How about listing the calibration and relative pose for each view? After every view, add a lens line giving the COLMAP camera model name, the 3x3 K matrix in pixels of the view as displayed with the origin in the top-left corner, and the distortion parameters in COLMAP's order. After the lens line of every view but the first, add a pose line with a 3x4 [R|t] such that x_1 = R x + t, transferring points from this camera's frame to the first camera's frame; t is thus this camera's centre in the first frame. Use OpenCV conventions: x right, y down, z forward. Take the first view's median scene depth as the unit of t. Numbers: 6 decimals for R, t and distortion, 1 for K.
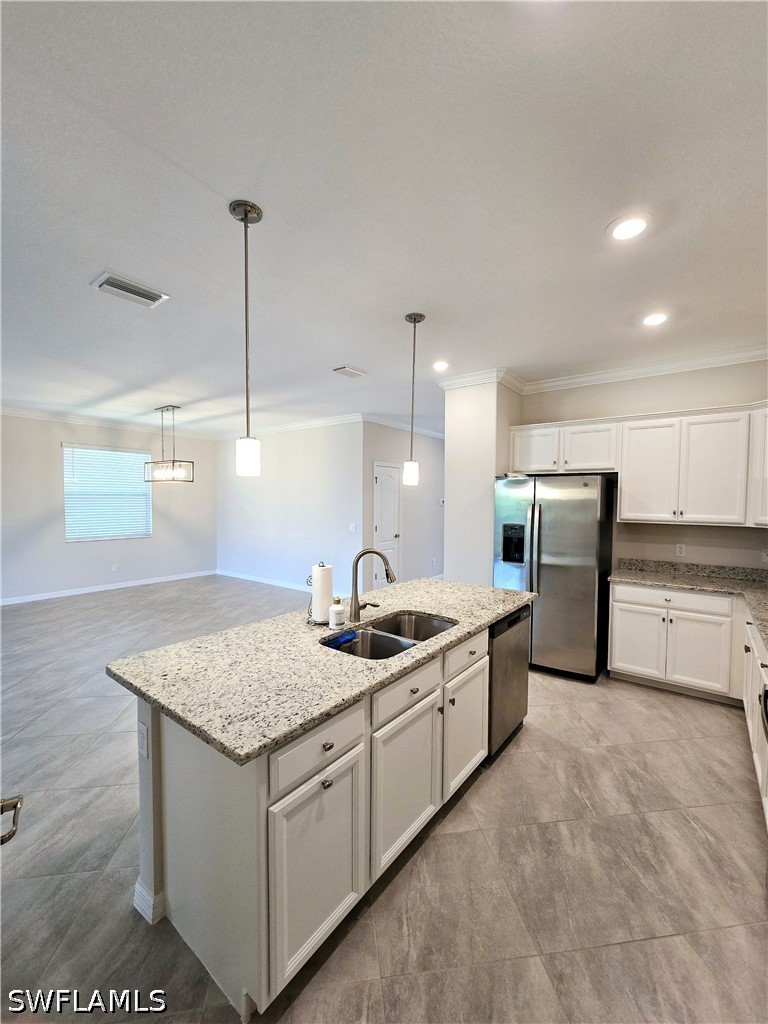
lens RADIAL K [[414.8, 0, 386.0], [0, 414.8, 513.6], [0, 0, 1]] dist [0.002224, 0.000148]
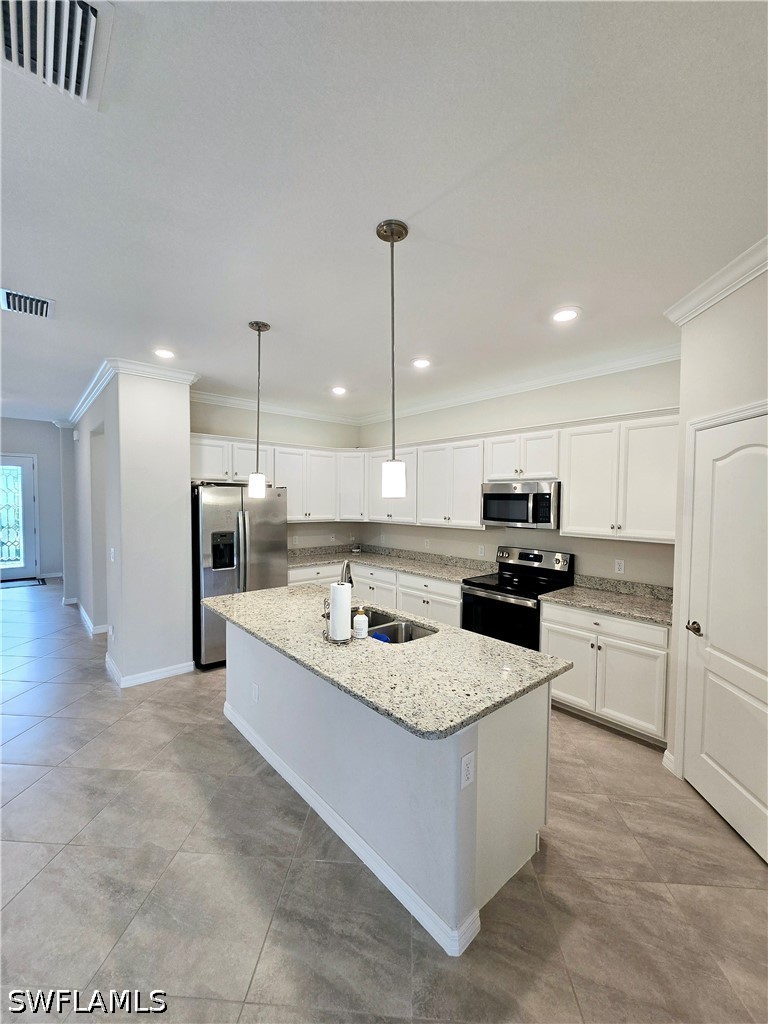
lens RADIAL K [[414.8, 0, 386.2], [0, 414.8, 512.1], [0, 0, 1]] dist [0.002224, 0.000148]
pose [[0.201287, -0.035854, 0.978876, -0.641986], [0.028167, 0.999128, 0.030804, -0.044562], [-0.979127, 0.021372, 0.202122, 0.397769]]
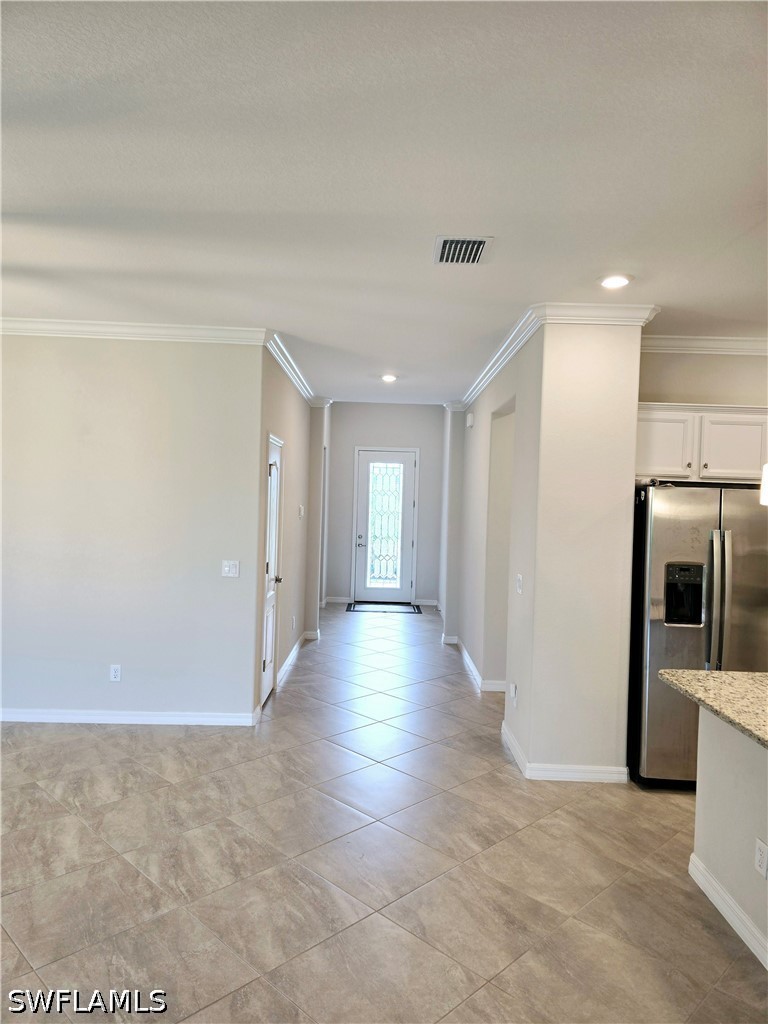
lens RADIAL K [[667.1, 0, 380.0], [0, 667.1, 513.1], [0, 0, 1]] dist [-0.000949, -0.009854]
pose [[0.792357, 0.007629, 0.610011, -0.678254], [-0.003878, 0.999965, -0.007468, -0.040302], [-0.610046, 0.003551, 0.792358, 0.500809]]
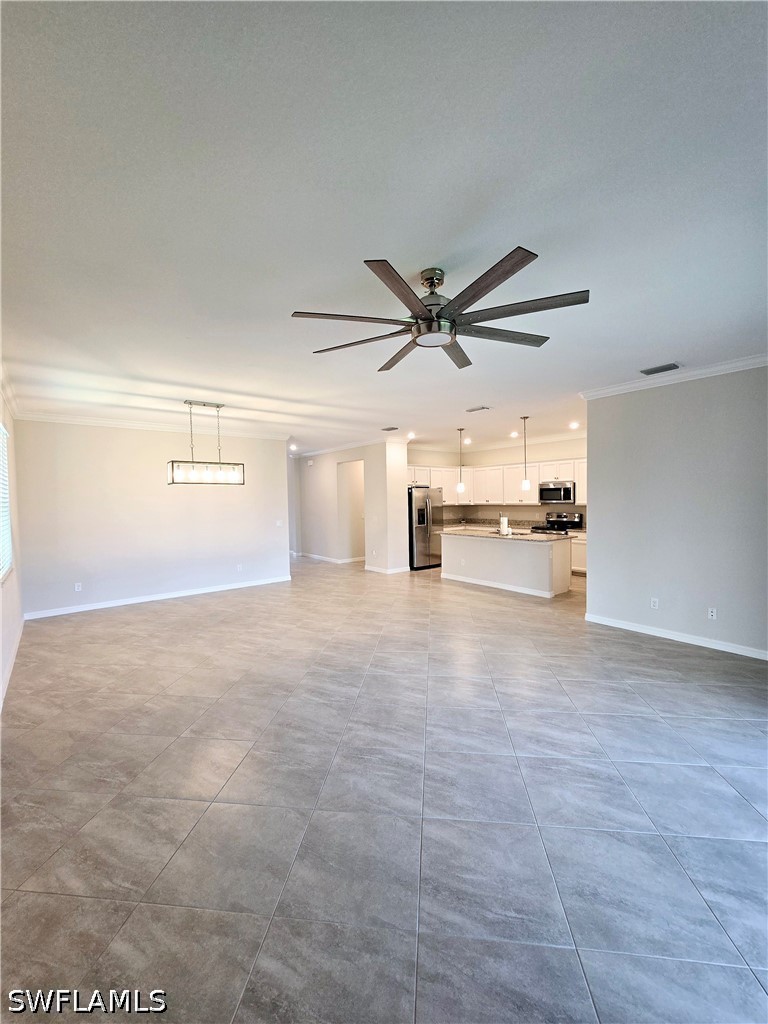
lens RADIAL K [[414.8, 0, 383.6], [0, 414.8, 509.0], [0, 0, 1]] dist [0.002224, 0.000148]
pose [[0.248820, -0.034103, 0.967949, -2.038578], [0.051527, 0.998431, 0.021931, -0.032279], [-0.967178, 0.044419, 0.250187, 0.639078]]
